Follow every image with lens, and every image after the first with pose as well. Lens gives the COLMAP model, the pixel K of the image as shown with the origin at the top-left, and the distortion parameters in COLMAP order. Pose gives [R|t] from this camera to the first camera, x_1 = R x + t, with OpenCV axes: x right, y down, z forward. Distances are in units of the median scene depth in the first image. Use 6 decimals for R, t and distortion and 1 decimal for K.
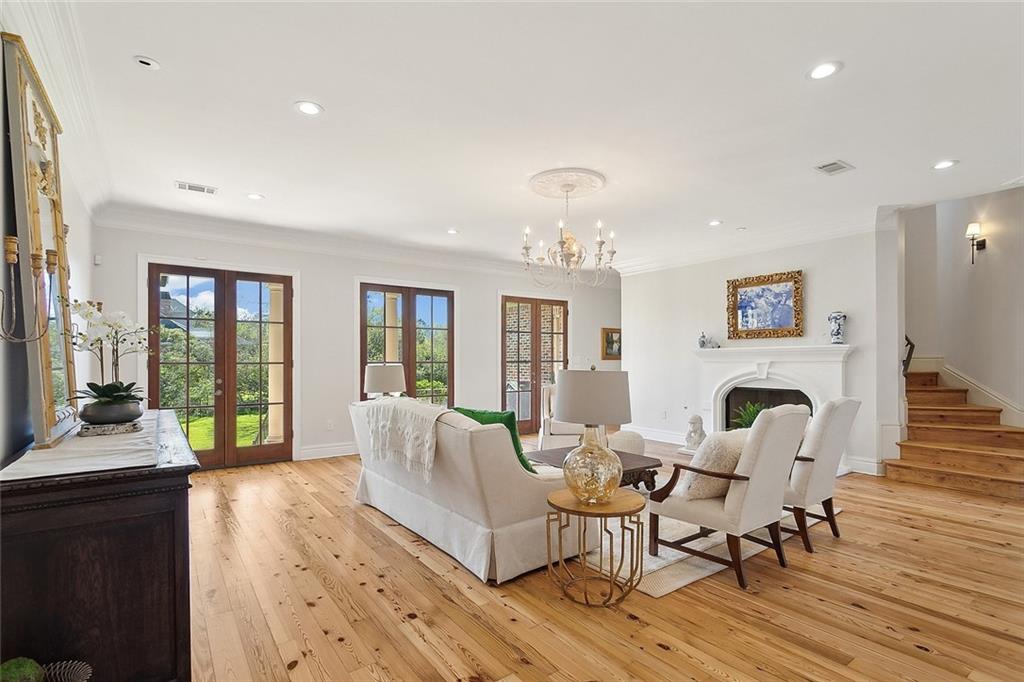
lens RADIAL K [[479.8, 0, 511.9], [0, 479.8, 356.8], [0, 0, 1]] dist [0.010746, -0.000186]
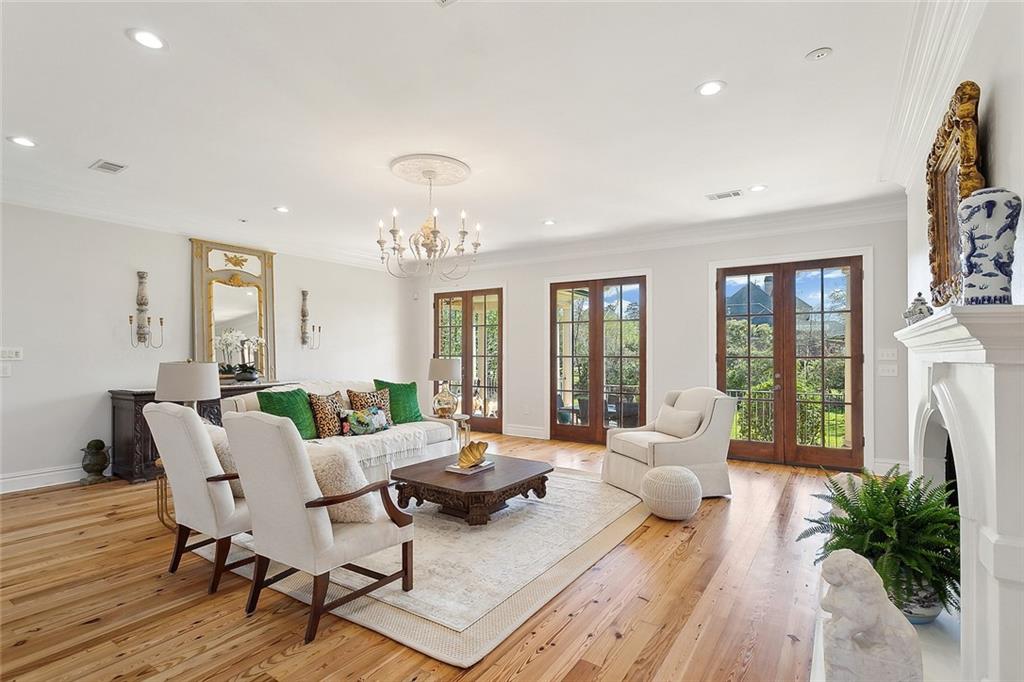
lens RADIAL K [[495.0, 0, 512.0], [0, 495.0, 341.0], [0, 0, 1]] dist [0.016443, 0.000524]
pose [[0.344961, -0.020347, -0.938397, 0.777764], [0.003016, 0.999784, -0.020570, -0.000594], [0.938612, 0.004265, 0.344947, 0.577730]]
